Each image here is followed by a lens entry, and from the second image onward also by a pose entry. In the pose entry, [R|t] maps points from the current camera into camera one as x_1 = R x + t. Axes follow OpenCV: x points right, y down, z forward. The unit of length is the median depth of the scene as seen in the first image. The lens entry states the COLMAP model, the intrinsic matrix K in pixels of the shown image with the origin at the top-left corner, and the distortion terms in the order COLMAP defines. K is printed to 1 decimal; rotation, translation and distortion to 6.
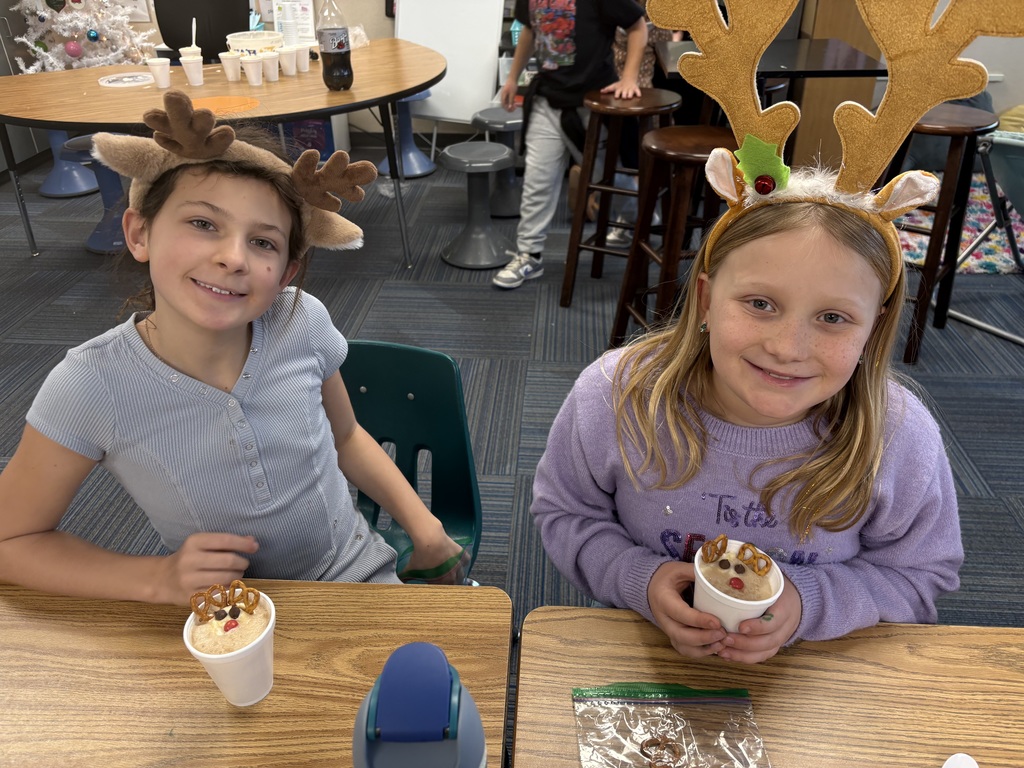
lens RADIAL K [[774.2, 0, 512.0], [0, 774.2, 384.0], [0, 0, 1]] dist [0.002496, -0.000981]
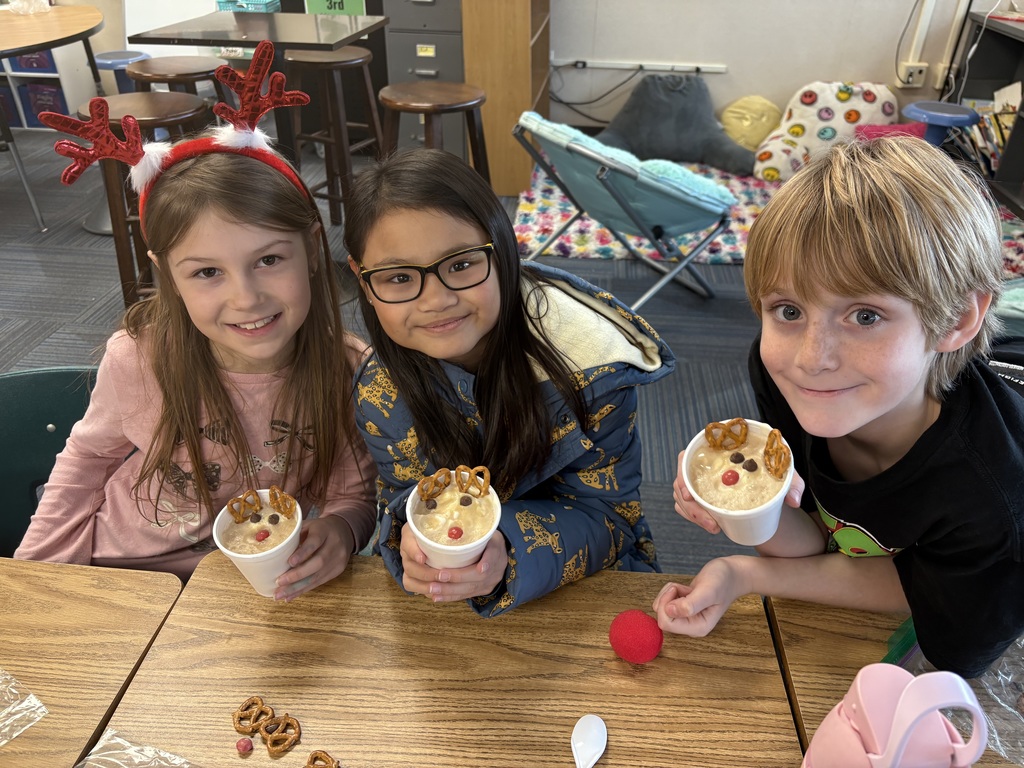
lens RADIAL K [[774.2, 0, 512.0], [0, 774.2, 384.0], [0, 0, 1]] dist [0.002496, -0.000981]
pose [[0.999134, 0.040192, -0.010769, 0.387232], [-0.040069, 0.999131, 0.011452, 0.009322], [0.011220, -0.011011, 0.999876, -0.003093]]
